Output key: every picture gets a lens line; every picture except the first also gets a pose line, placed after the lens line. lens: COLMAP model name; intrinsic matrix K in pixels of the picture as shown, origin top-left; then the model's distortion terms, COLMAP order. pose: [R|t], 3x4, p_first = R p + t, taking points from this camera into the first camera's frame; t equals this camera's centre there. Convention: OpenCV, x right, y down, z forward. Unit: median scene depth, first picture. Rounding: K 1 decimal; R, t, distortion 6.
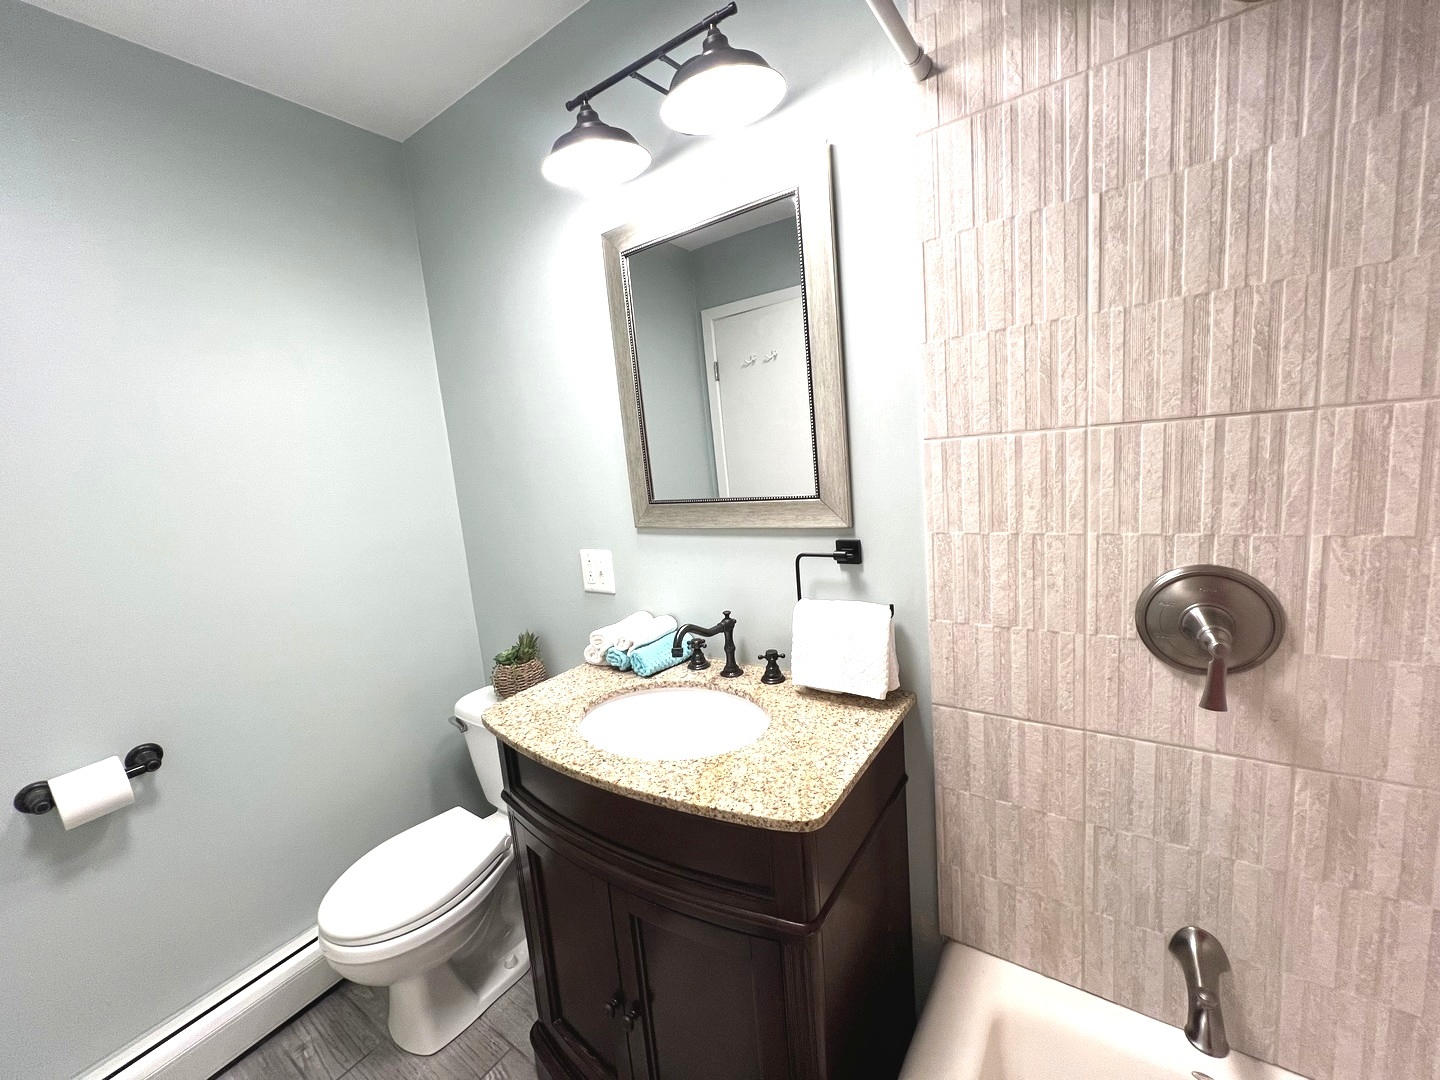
lens RADIAL K [[578.0, 0, 722.6], [0, 578.0, 539.1], [0, 0, 1]] dist [-0.001018, 0.000547]
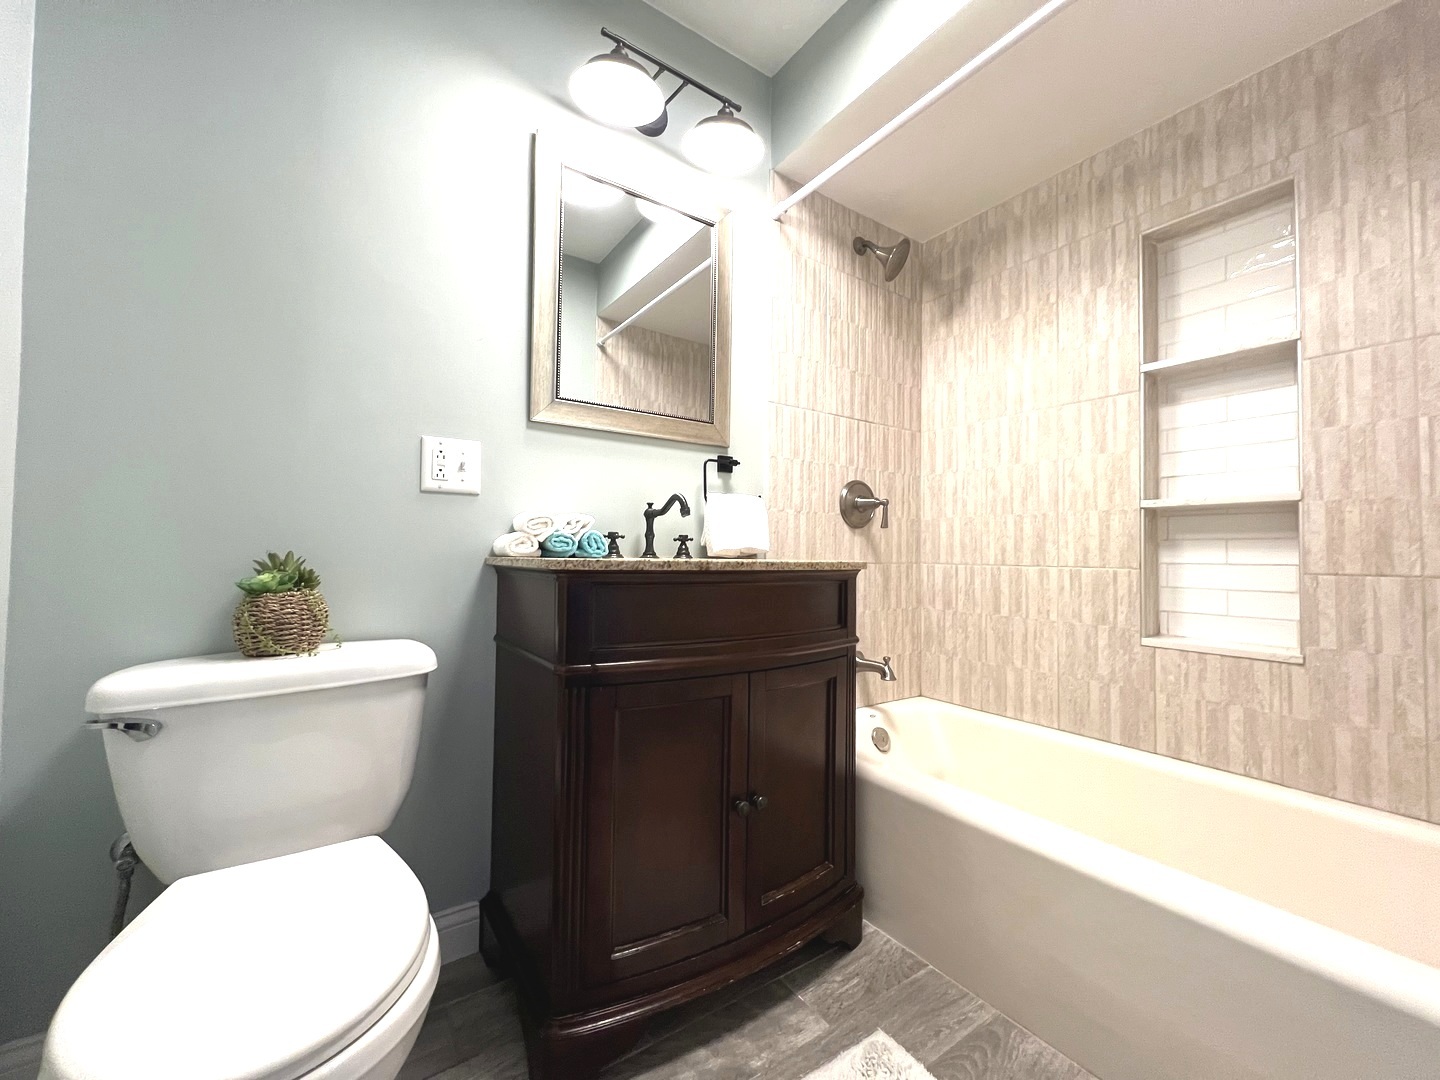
lens RADIAL K [[578.0, 0, 722.3], [0, 578.0, 538.3], [0, 0, 1]] dist [-0.001018, 0.000547]
pose [[0.358318, 0.112133, 0.926841, -1.481685], [0.092619, 0.983594, -0.154806, 0.571500], [-0.928994, 0.141313, 0.342054, 0.698147]]
